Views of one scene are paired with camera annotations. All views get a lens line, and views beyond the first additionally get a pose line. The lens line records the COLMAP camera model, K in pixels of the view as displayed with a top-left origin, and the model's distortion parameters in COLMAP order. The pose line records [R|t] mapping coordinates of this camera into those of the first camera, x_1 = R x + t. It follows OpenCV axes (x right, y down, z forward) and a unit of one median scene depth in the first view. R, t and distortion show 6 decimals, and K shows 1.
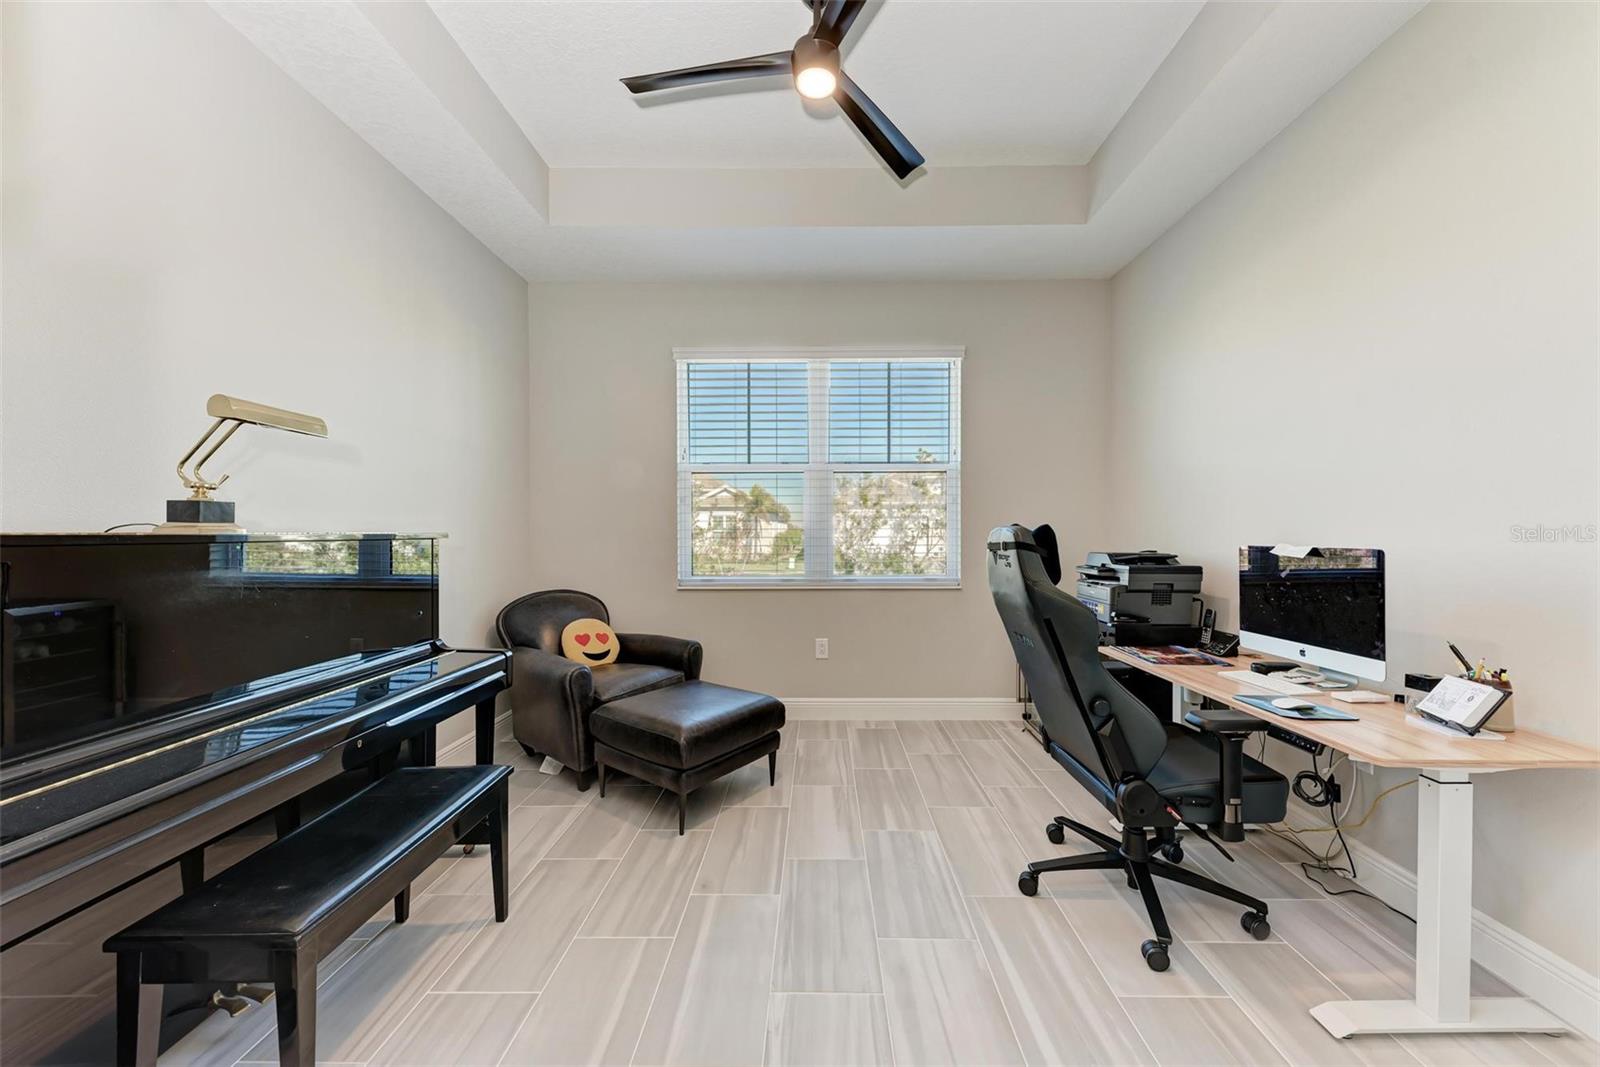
lens RADIAL K [[563.3, 0, 806.4], [0, 563.3, 536.7], [0, 0, 1]] dist [0.011885, -0.003849]
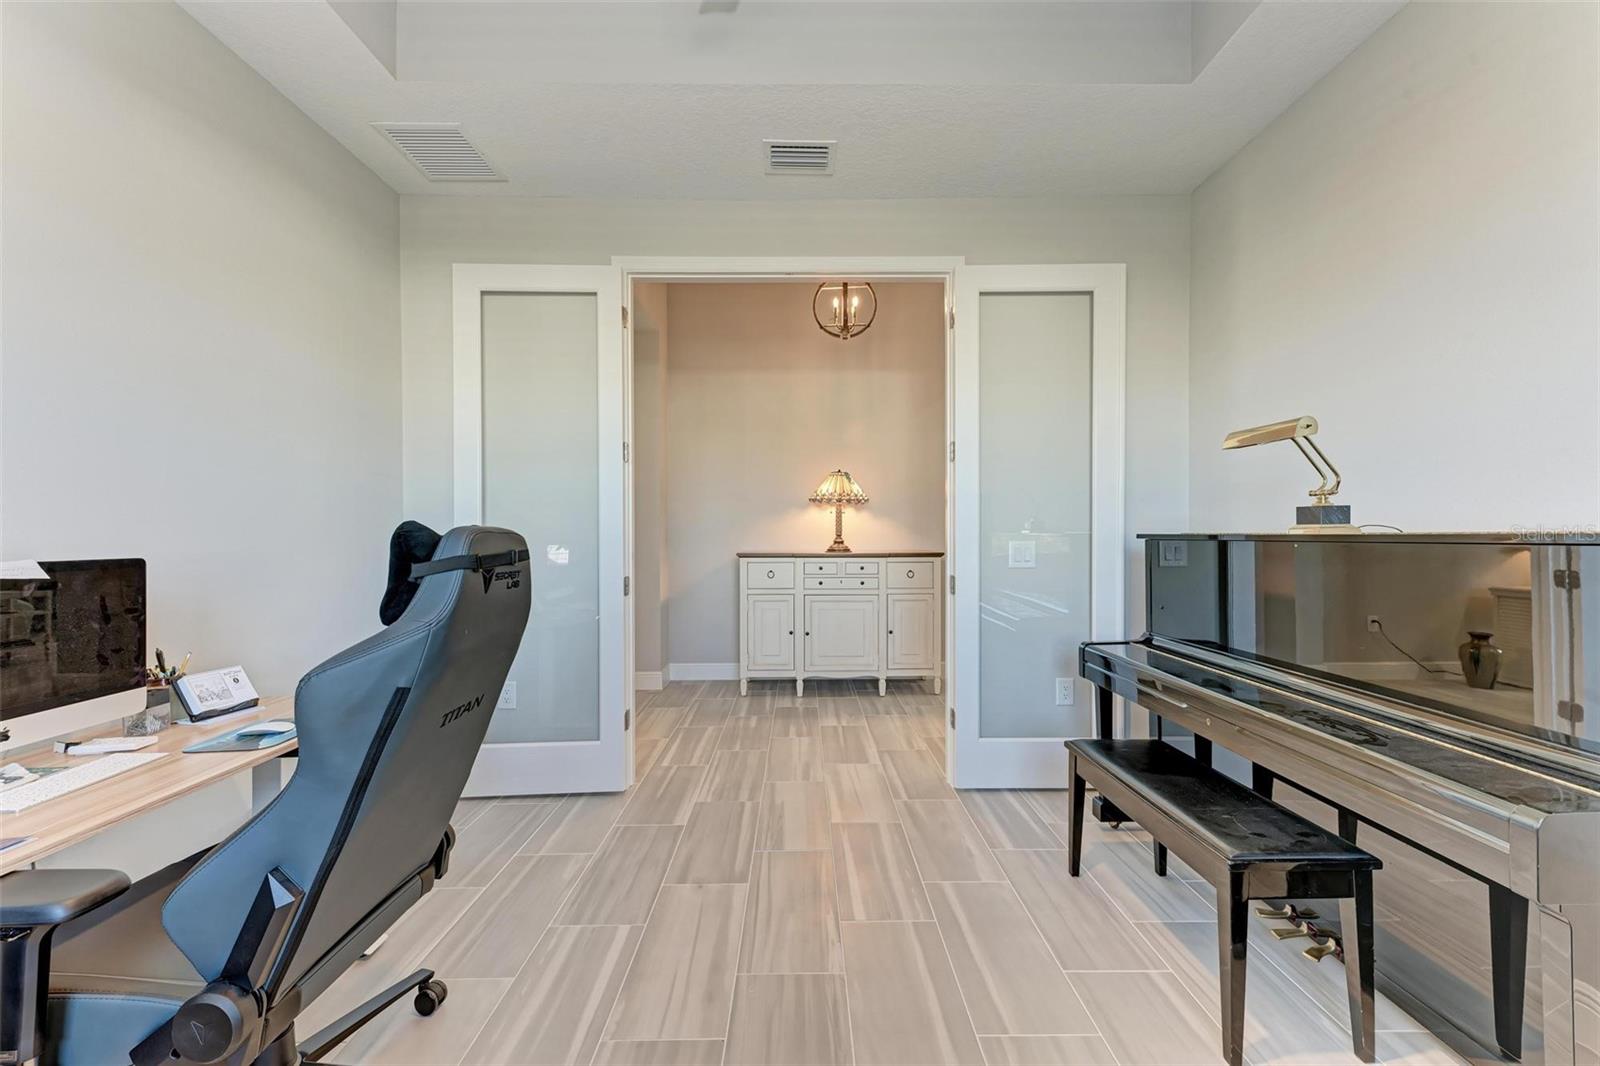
lens RADIAL K [[563.3, 0, 806.4], [0, 563.3, 536.2], [0, 0, 1]] dist [0.011885, -0.003849]
pose [[-0.999581, 0.003800, -0.028697, 0.035403], [0.003323, 0.999856, 0.016627, -0.023014], [0.028756, 0.016524, -0.999450, 2.082371]]
